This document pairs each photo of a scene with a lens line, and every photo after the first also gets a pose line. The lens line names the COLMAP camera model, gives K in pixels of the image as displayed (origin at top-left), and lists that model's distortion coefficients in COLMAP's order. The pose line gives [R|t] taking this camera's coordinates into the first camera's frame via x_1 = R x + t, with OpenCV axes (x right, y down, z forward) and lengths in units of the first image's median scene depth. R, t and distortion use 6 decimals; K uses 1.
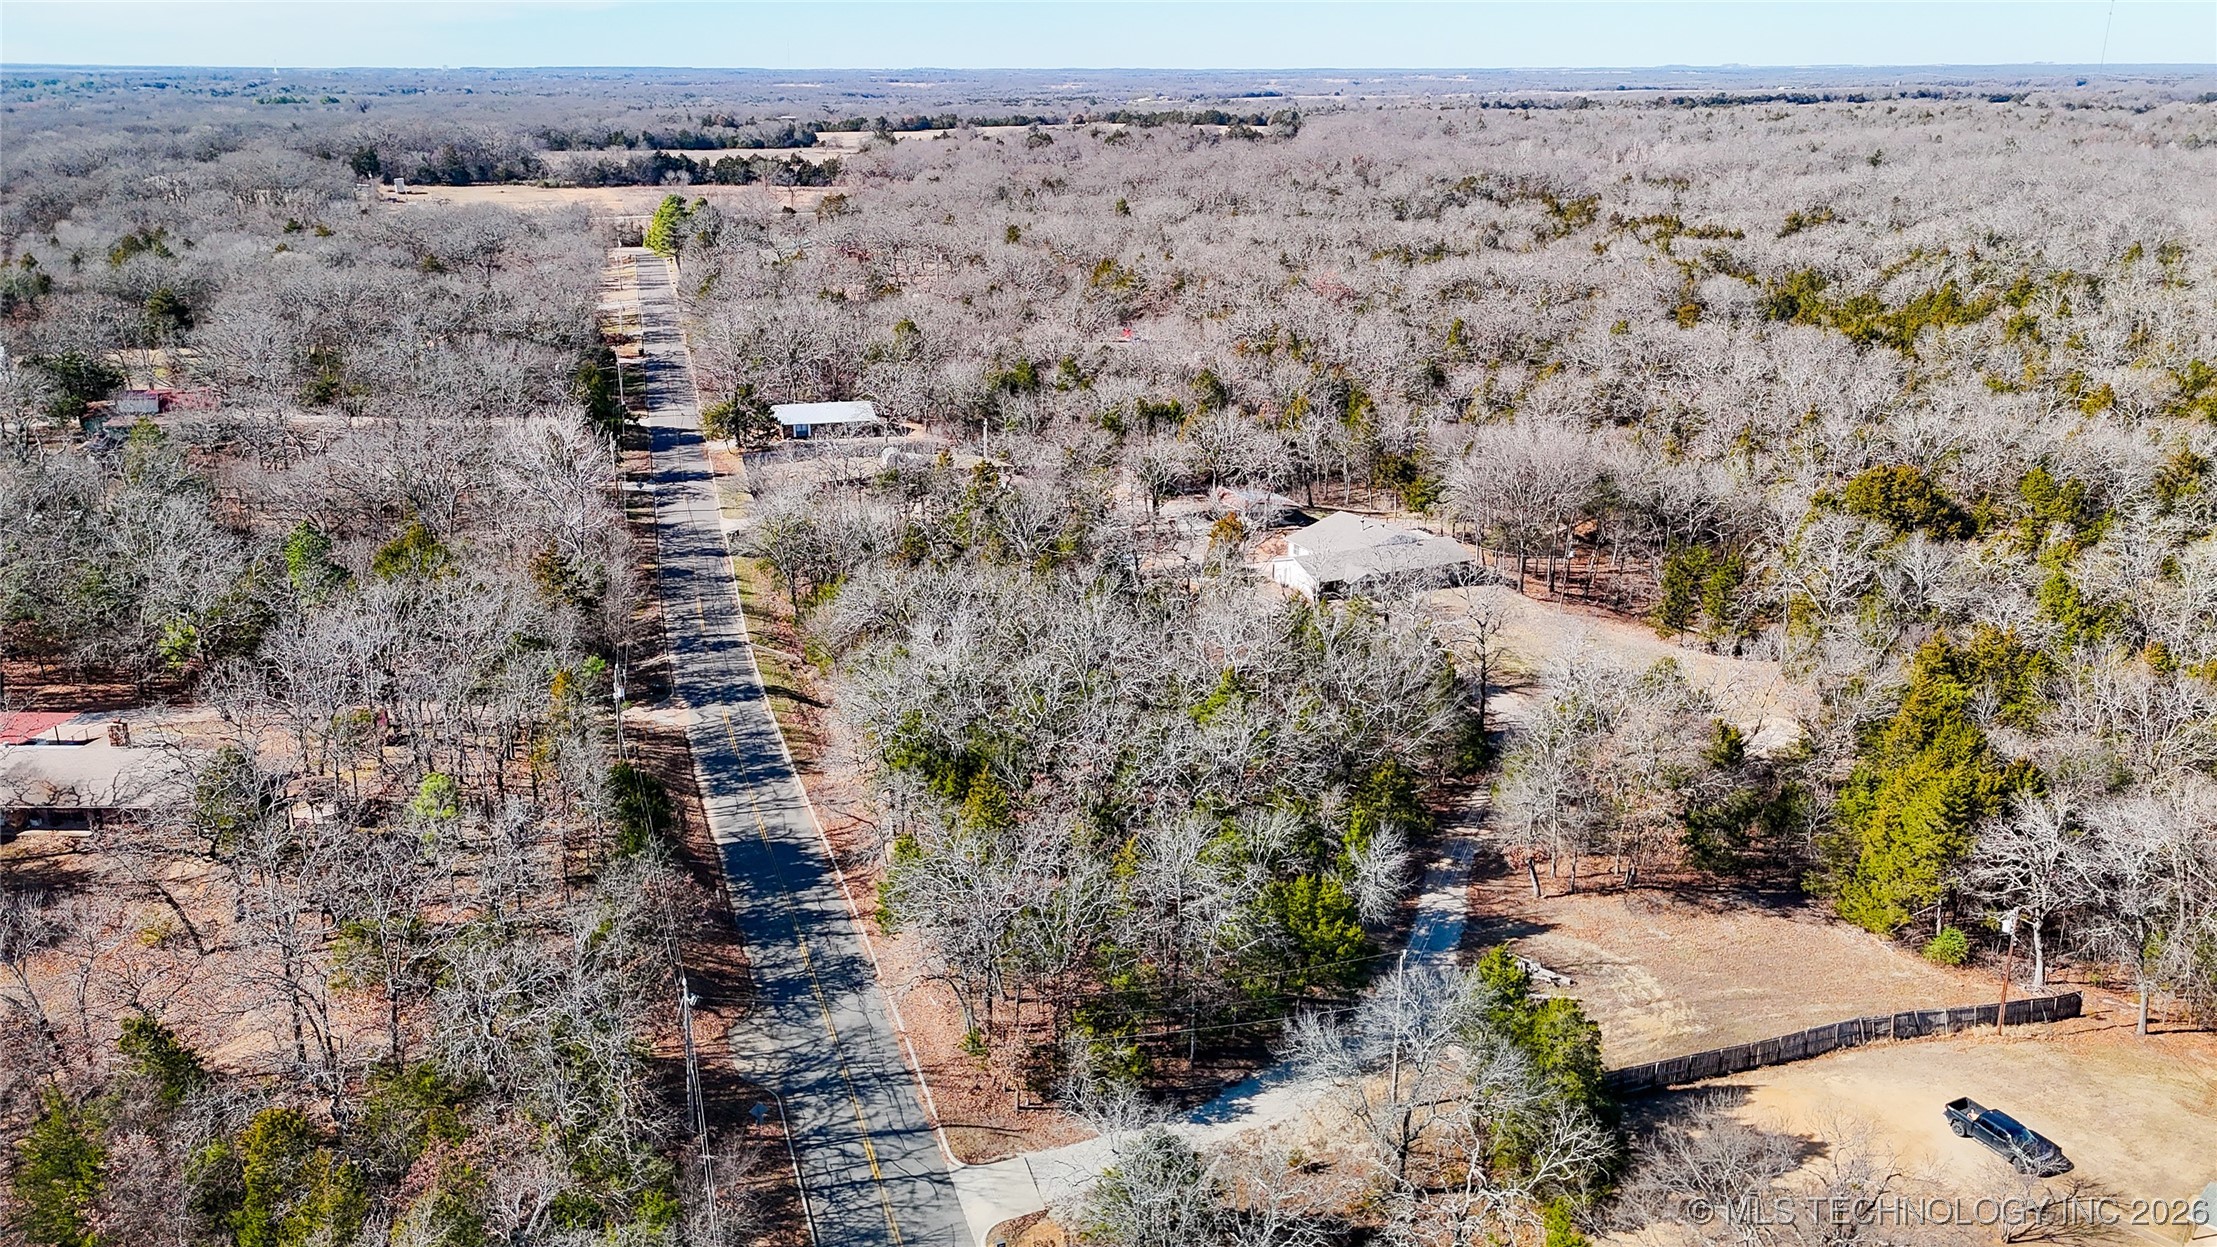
lens RADIAL K [[1686.2, 0, 1105.6], [0, 1686.2, 629.8], [0, 0, 1]] dist [0.049139, -0.020046]
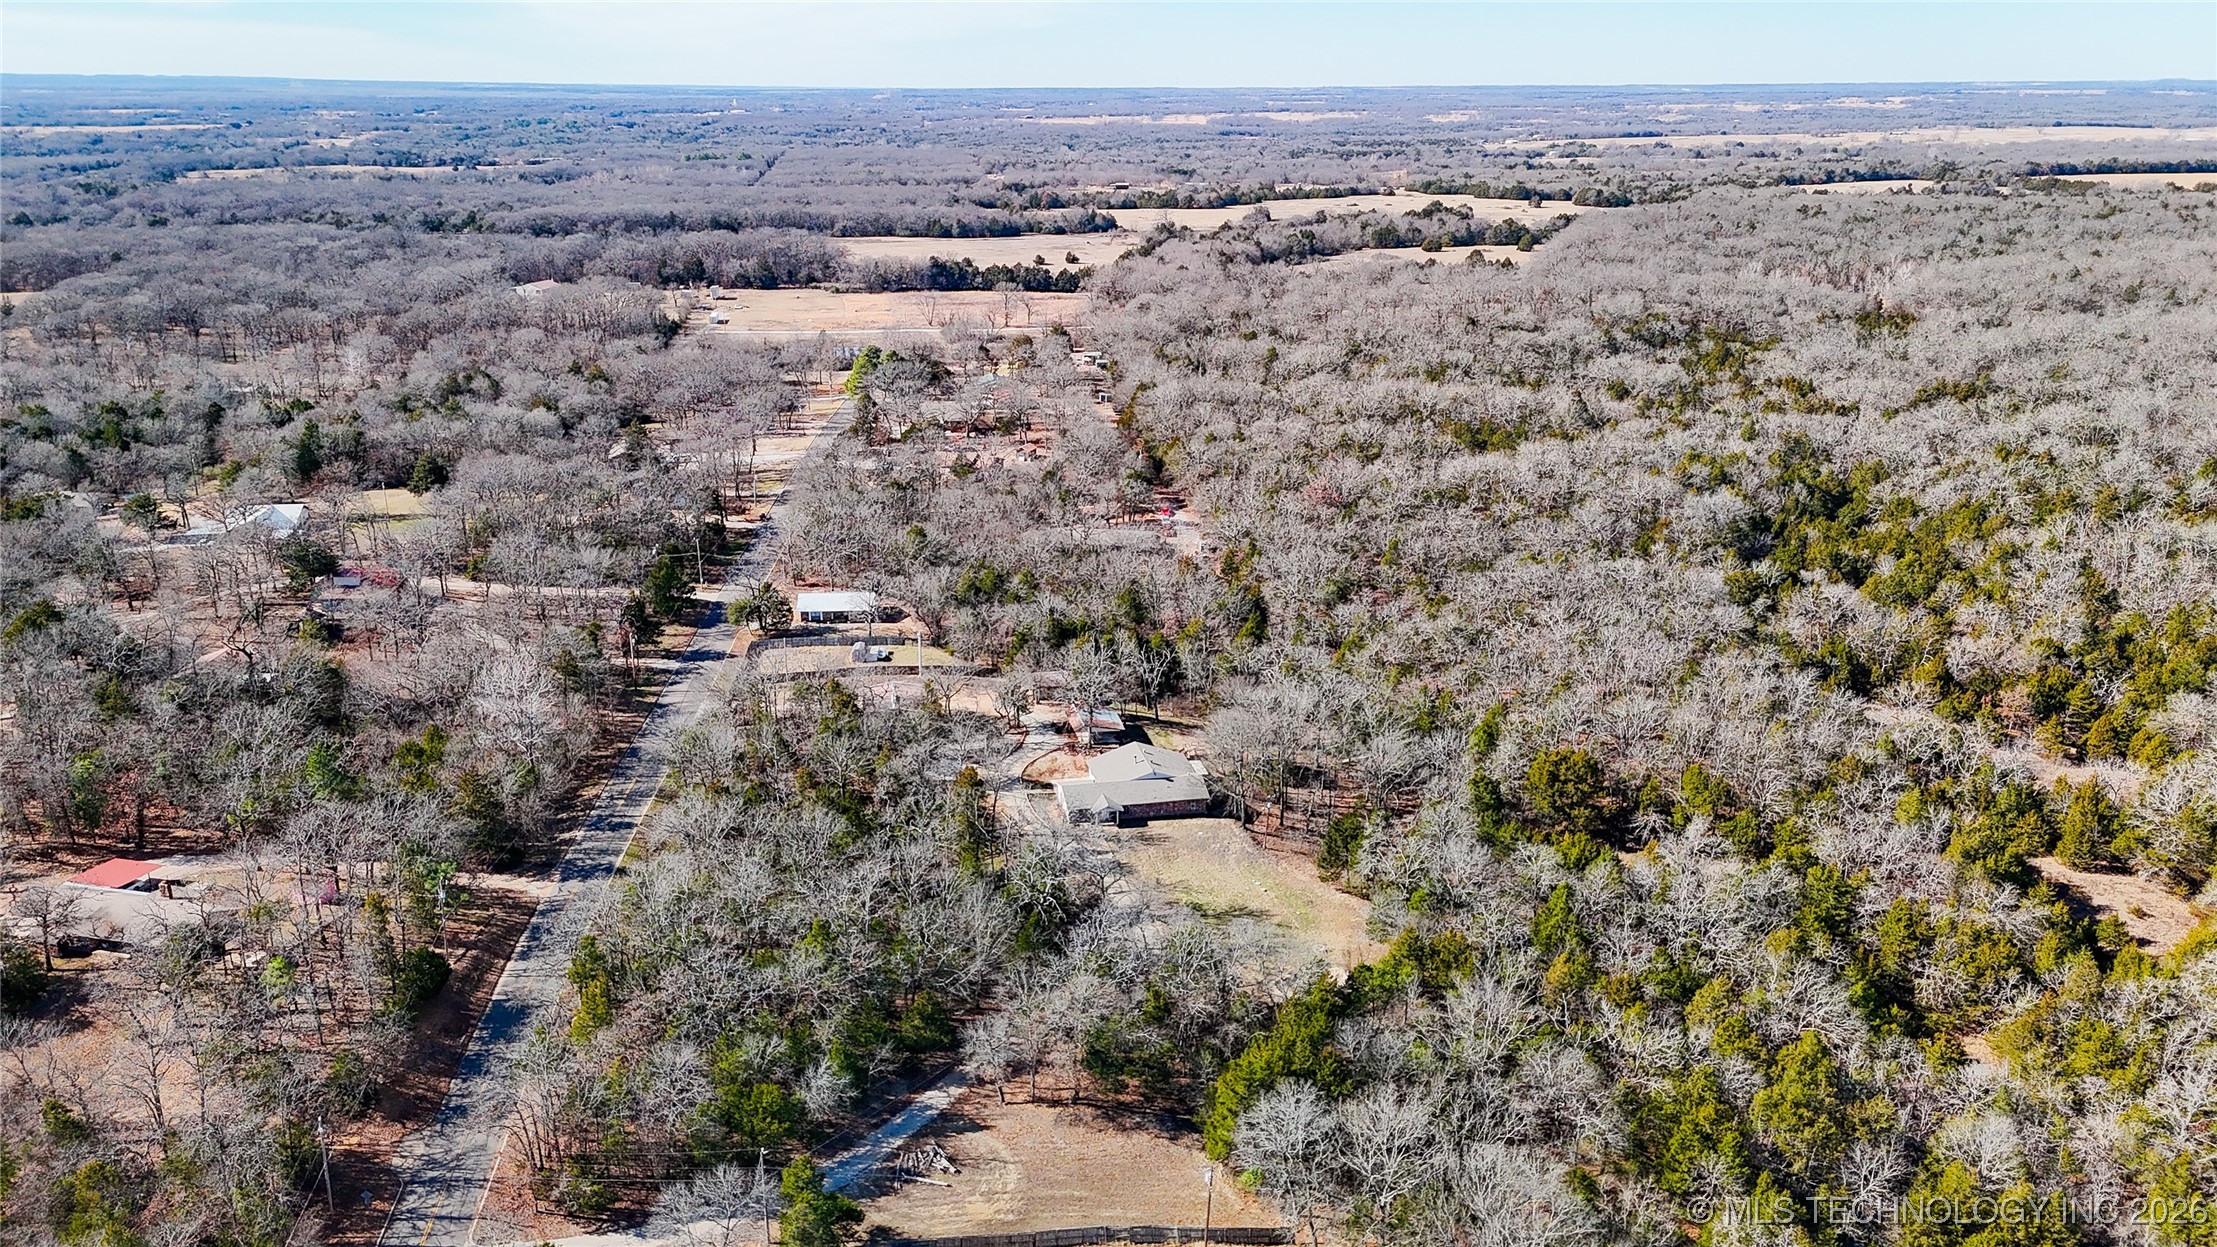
lens RADIAL K [[1686.2, 0, 1112.0], [0, 1686.2, 617.7], [0, 0, 1]] dist [0.049139, -0.020046]
pose [[0.971807, 0.071267, -0.224747, 0.666059], [-0.073240, 0.997314, -0.000440, -0.270080], [0.224112, 0.016888, 0.974417, -0.403192]]
